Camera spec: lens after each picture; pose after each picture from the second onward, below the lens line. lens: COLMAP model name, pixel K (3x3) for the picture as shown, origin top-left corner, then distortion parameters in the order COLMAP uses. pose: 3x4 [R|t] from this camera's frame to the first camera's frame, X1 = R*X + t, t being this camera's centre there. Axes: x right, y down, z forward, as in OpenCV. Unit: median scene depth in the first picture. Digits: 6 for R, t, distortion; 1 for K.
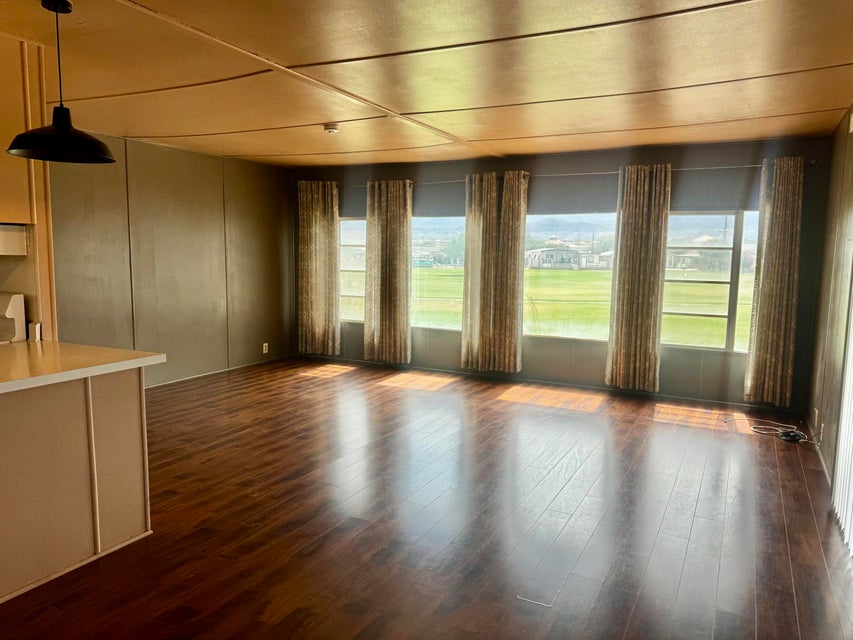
lens RADIAL K [[612.8, 0, 430.2], [0, 612.8, 322.9], [0, 0, 1]] dist [0.046786, -0.063211]
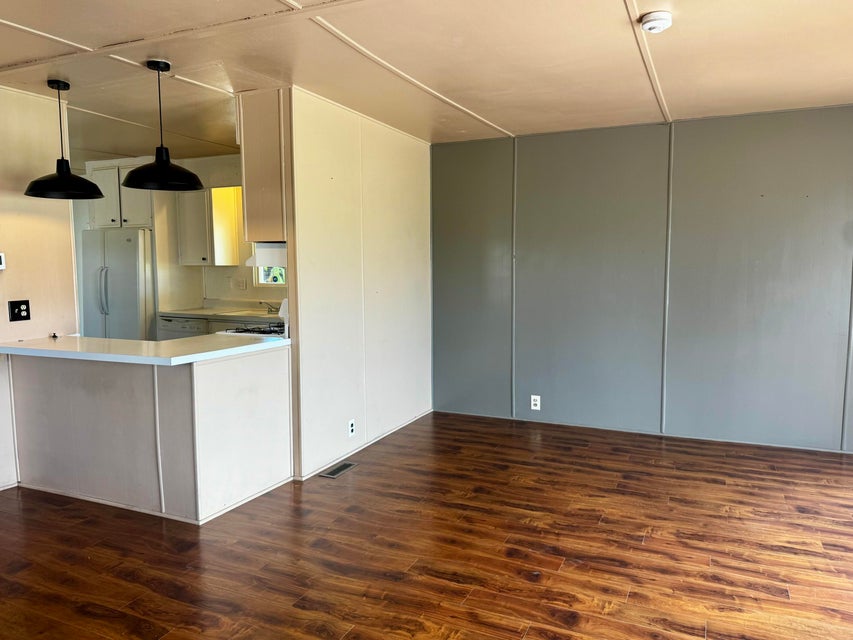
lens RADIAL K [[612.8, 0, 438.2], [0, 612.8, 316.5], [0, 0, 1]] dist [0.046786, -0.063211]
pose [[0.049646, 0.071501, -0.996204, 0.381624], [-0.108381, 0.991930, 0.065793, -0.082732], [0.992869, 0.104703, 0.056994, 0.818903]]
